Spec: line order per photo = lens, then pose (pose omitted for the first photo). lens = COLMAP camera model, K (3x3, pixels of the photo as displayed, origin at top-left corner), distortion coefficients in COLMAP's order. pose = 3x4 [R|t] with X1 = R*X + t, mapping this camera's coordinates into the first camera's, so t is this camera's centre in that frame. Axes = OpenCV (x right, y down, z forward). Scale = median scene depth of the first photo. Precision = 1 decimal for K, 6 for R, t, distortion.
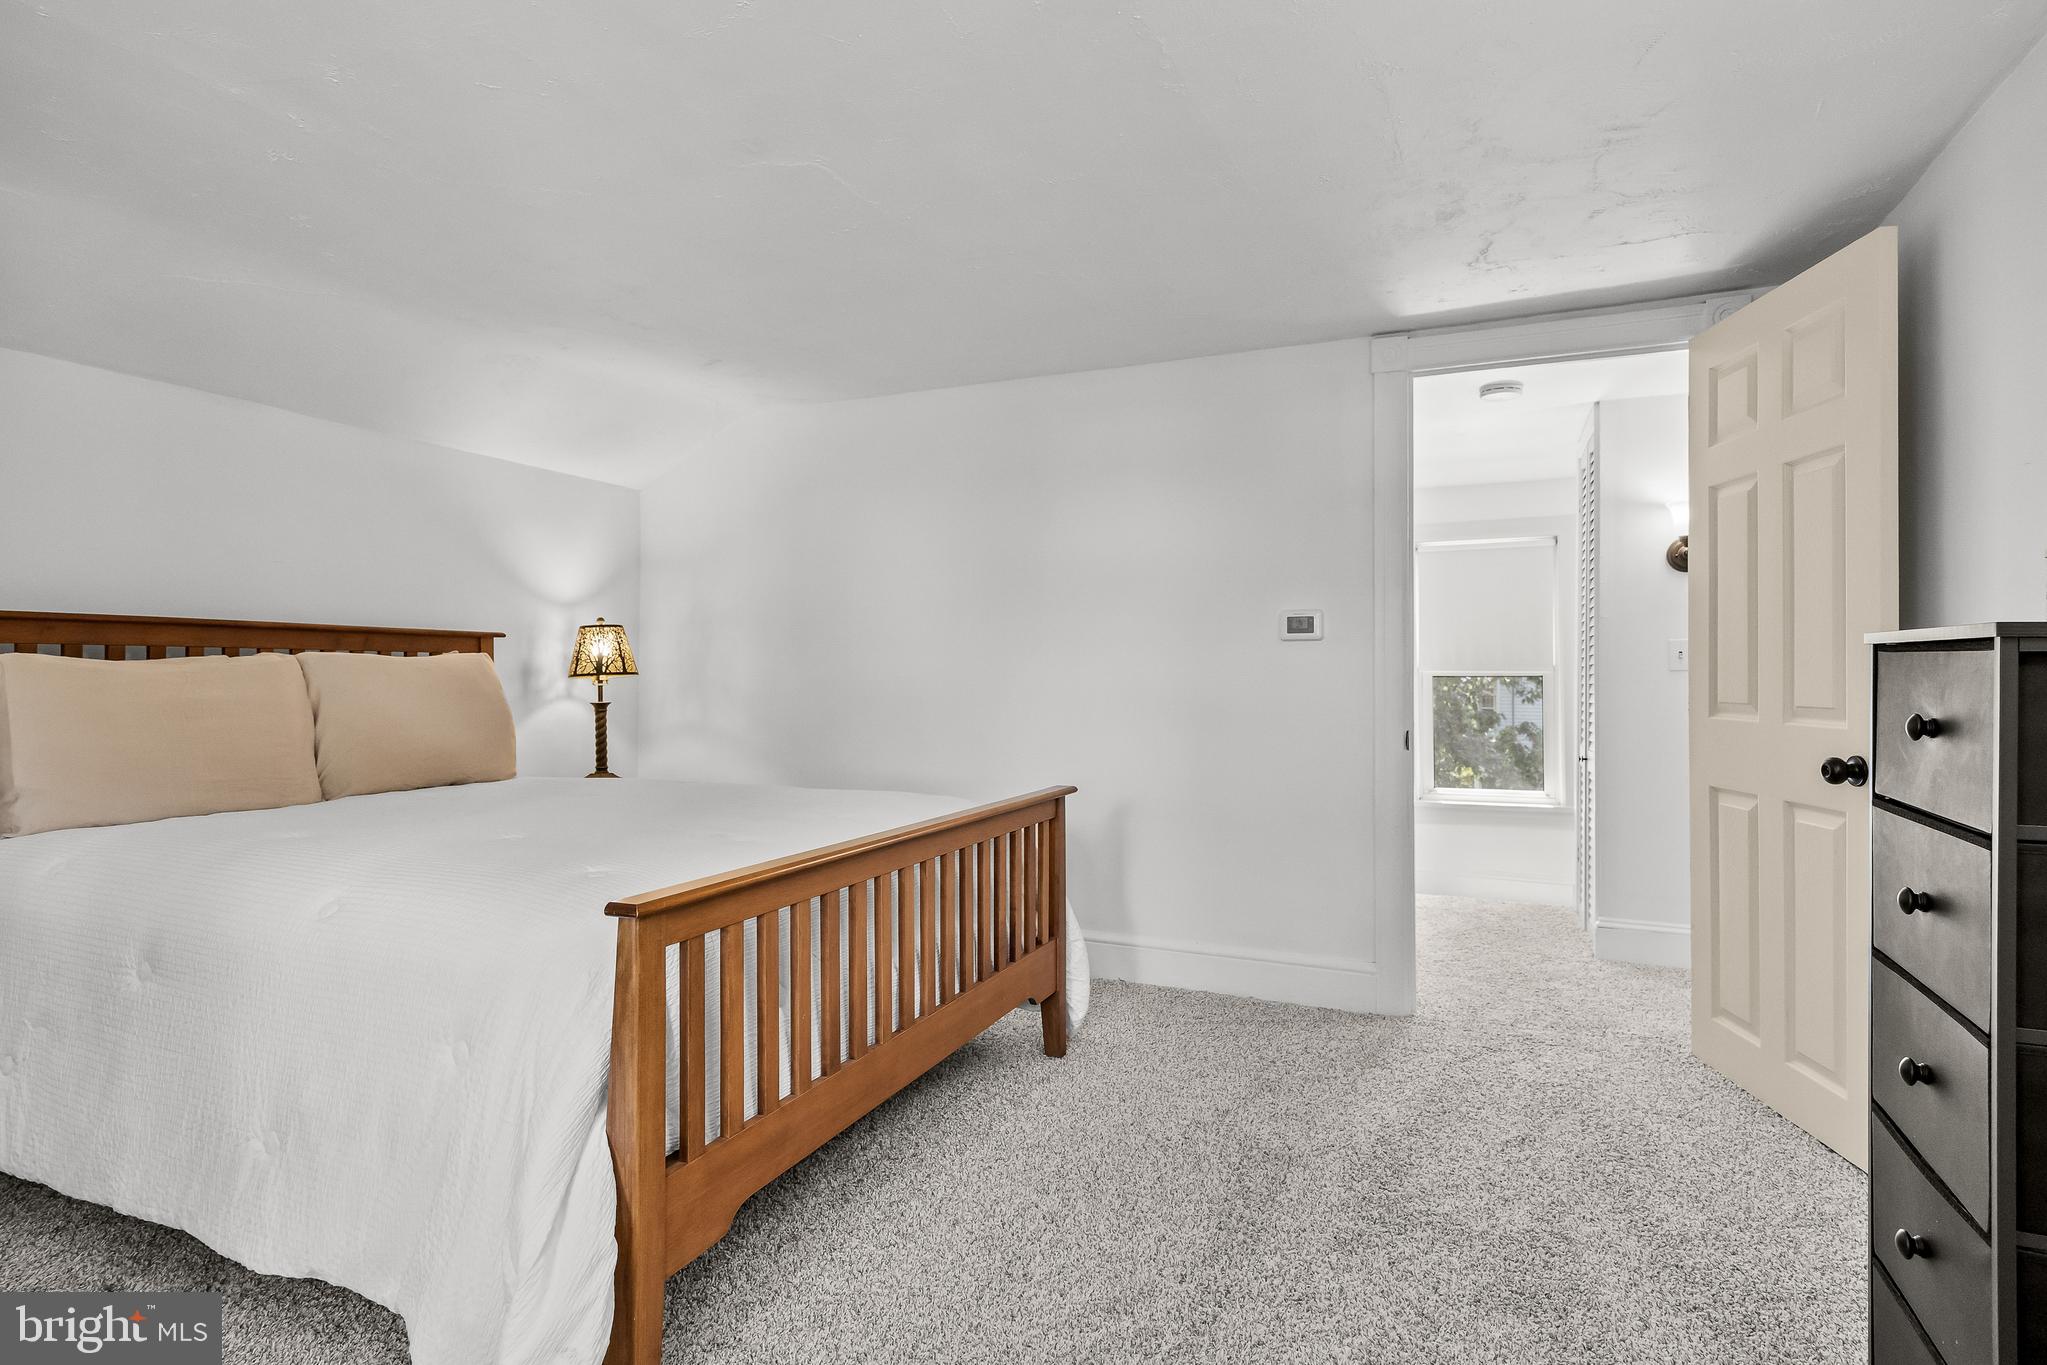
lens RADIAL K [[1122.8, 0, 1020.3], [0, 1122.8, 673.8], [0, 0, 1]] dist [0.003369, 0.000499]
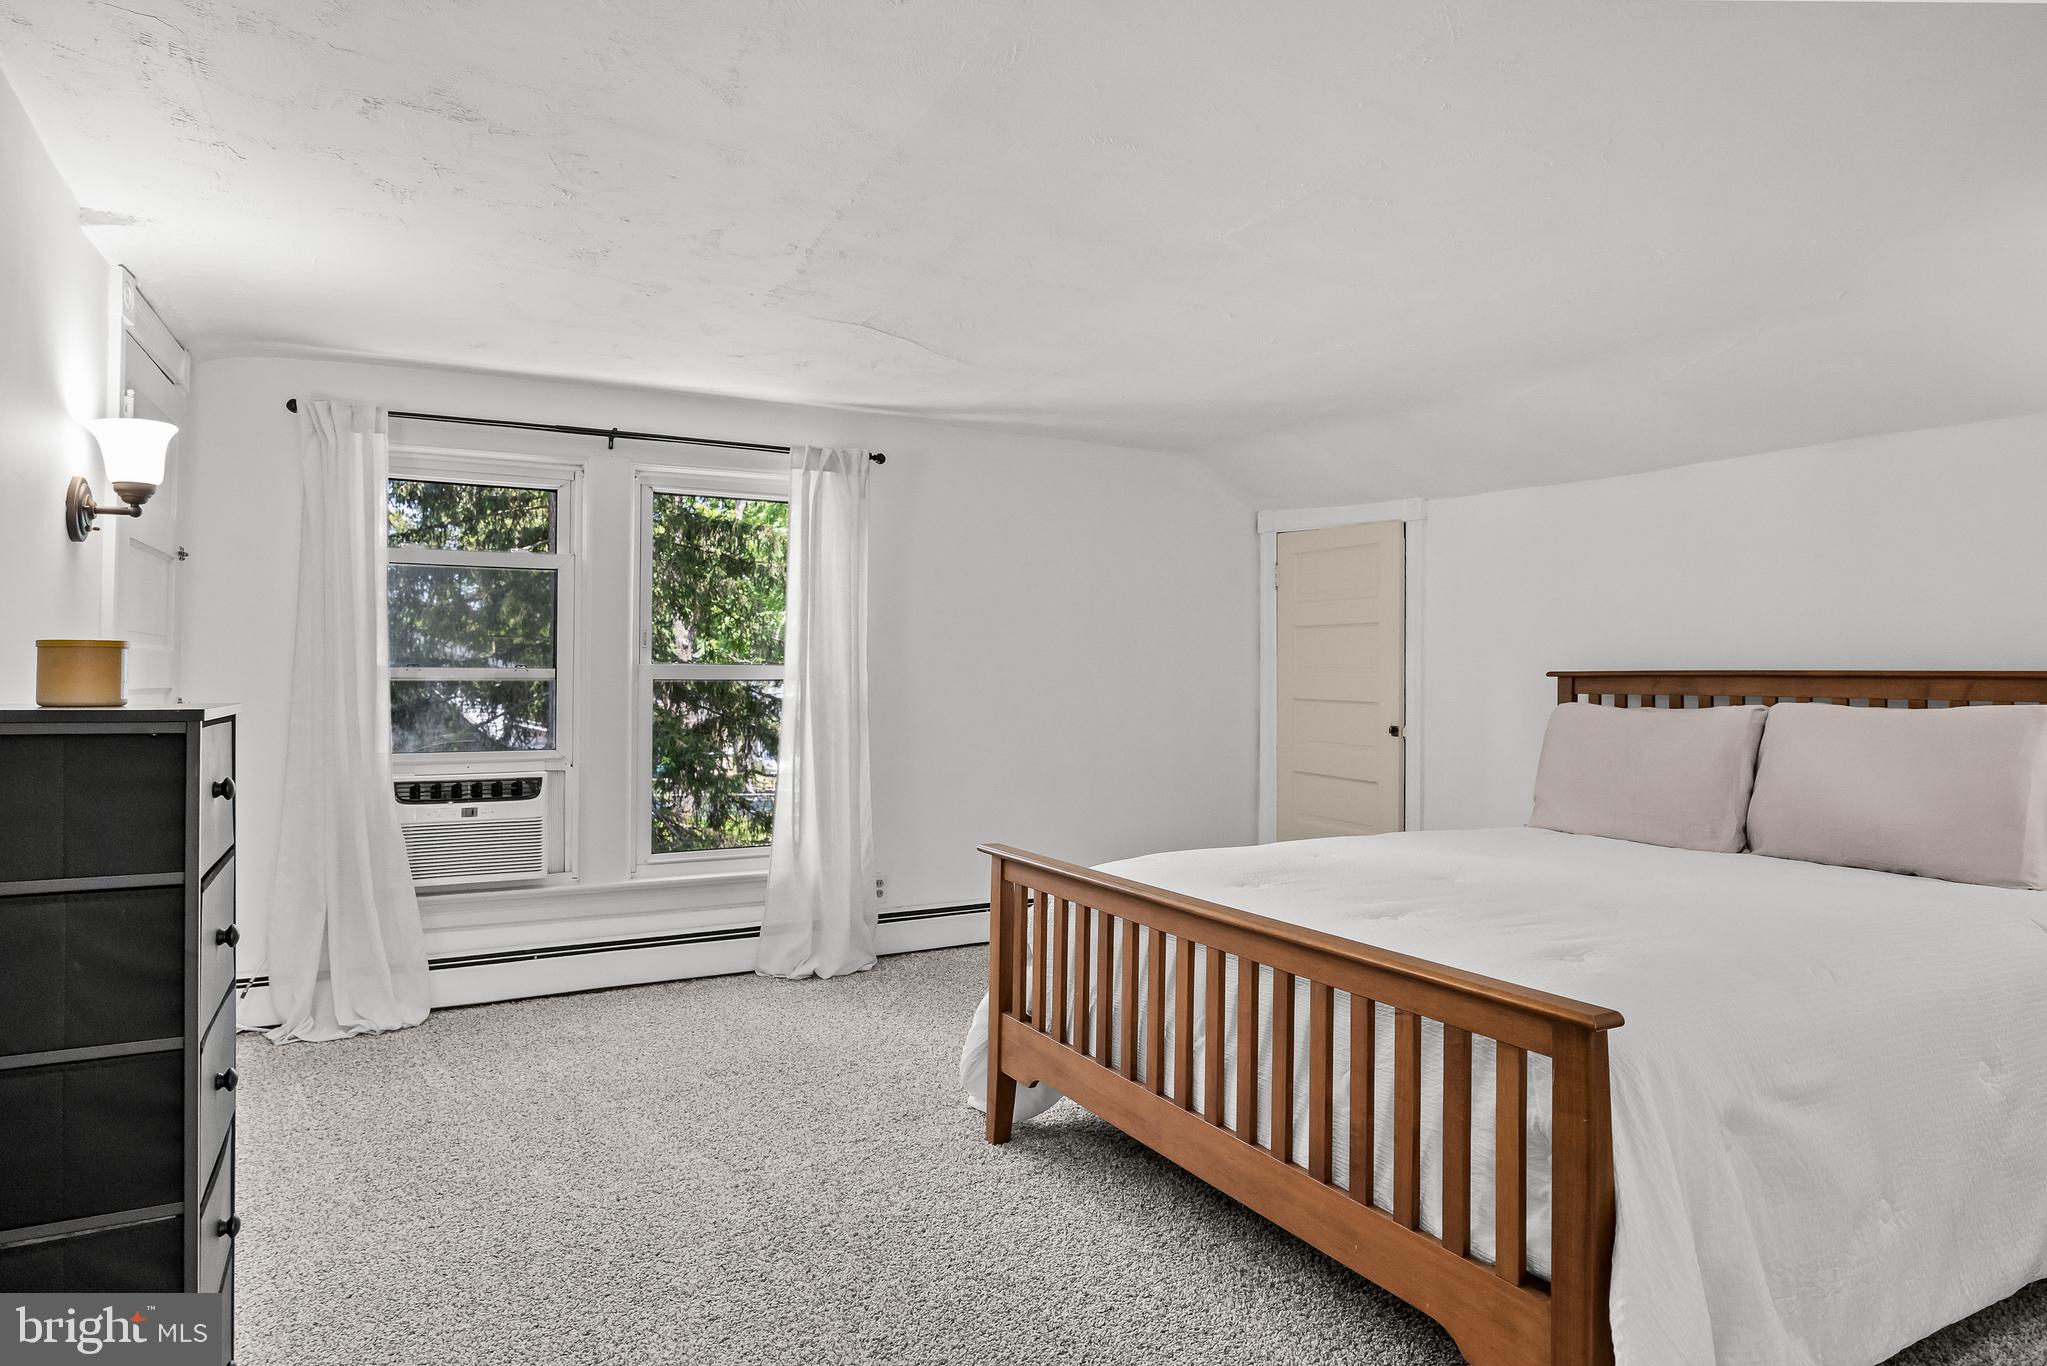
lens RADIAL K [[1223.4, 0, 1022.6], [0, 1223.4, 684.8], [0, 0, 1]] dist [-0.001305, -0.000678]
pose [[-0.619366, -0.005082, -0.785086, 0.583862], [-0.010717, 0.999941, 0.001982, -0.029087], [0.785029, 0.009641, -0.619384, 1.124456]]
